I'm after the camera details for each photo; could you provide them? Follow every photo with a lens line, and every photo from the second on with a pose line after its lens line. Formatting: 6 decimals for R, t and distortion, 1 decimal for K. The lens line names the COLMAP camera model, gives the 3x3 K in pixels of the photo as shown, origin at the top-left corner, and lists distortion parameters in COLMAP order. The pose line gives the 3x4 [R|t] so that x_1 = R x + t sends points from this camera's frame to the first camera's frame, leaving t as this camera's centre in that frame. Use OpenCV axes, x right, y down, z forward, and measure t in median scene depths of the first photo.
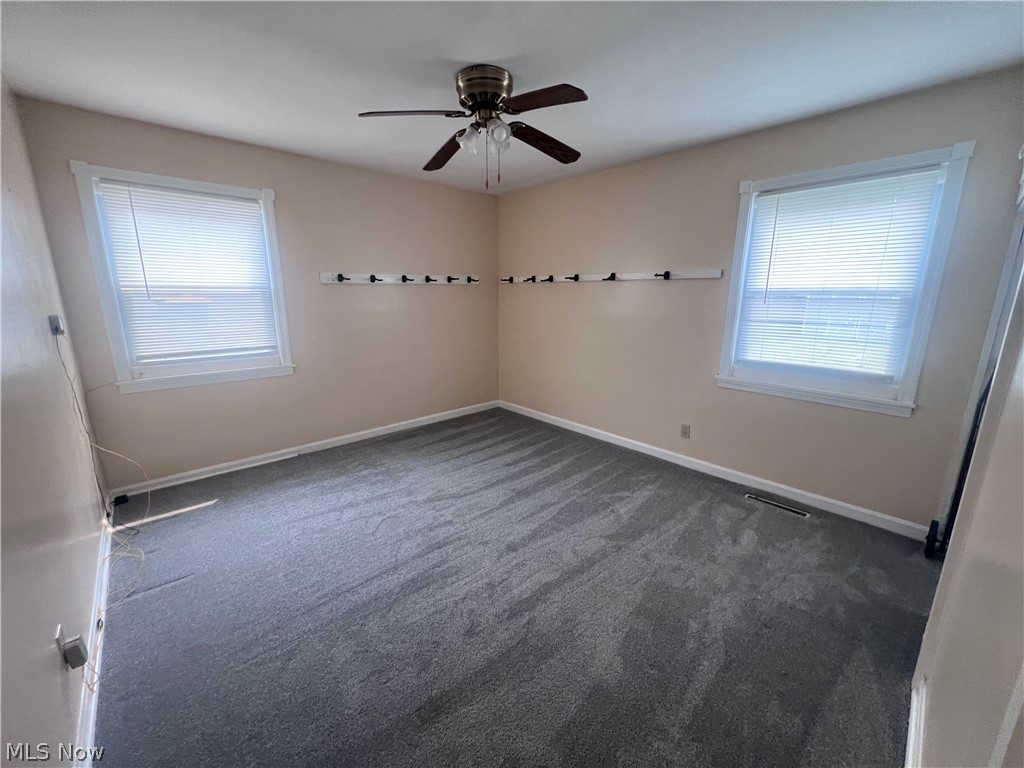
lens RADIAL K [[407.6, 0, 509.2], [0, 407.6, 382.6], [0, 0, 1]] dist [-0.000818, -0.000177]
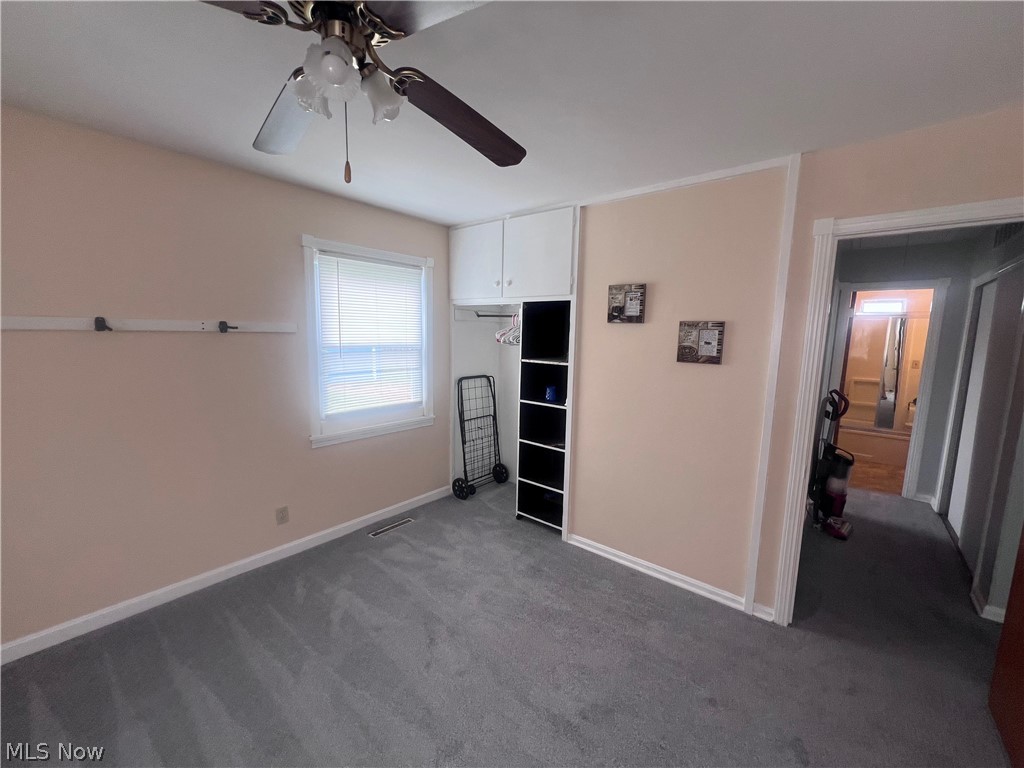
lens RADIAL K [[406.2, 0, 498.9], [0, 406.2, 388.0], [0, 0, 1]] dist [0.000476, 0.000135]
pose [[-0.115265, -0.132779, 0.984421, -0.483993], [0.203777, 0.966788, 0.154261, -0.206753], [-0.972208, 0.218383, -0.084379, 0.746067]]
